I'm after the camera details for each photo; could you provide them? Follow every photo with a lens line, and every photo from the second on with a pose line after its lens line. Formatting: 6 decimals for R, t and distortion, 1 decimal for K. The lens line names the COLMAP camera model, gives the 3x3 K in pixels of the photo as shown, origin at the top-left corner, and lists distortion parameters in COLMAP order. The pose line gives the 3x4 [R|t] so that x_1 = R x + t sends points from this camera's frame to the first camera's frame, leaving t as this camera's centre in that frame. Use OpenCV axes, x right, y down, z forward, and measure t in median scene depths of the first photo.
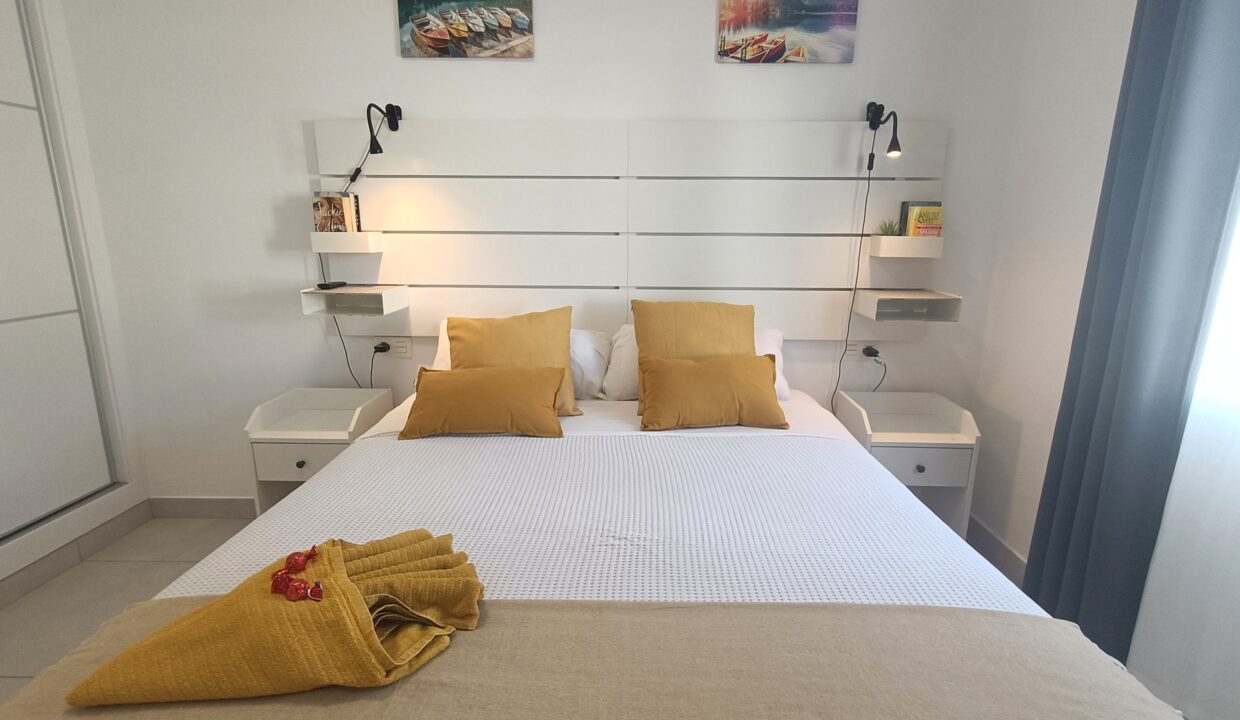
lens RADIAL K [[618.8, 0, 620.0], [0, 618.8, 360.0], [0, 0, 1]] dist [0.018259, -0.000116]
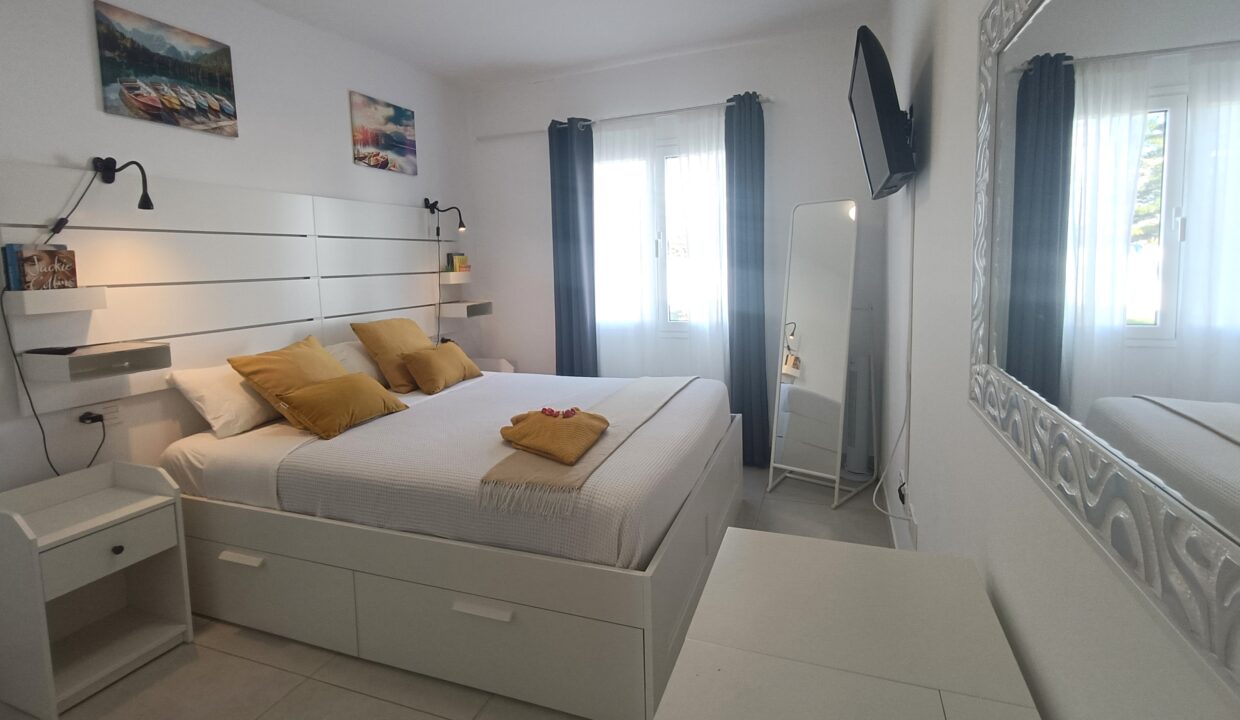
lens RADIAL K [[595.0, 0, 619.9], [0, 595.0, 308.5], [0, 0, 1]] dist [-0.000355, -0.000155]
pose [[0.324329, -0.089458, 0.941705, -1.018160], [0.233705, 0.972235, 0.011868, -0.005542], [-0.916620, 0.216232, 0.336230, 0.005152]]
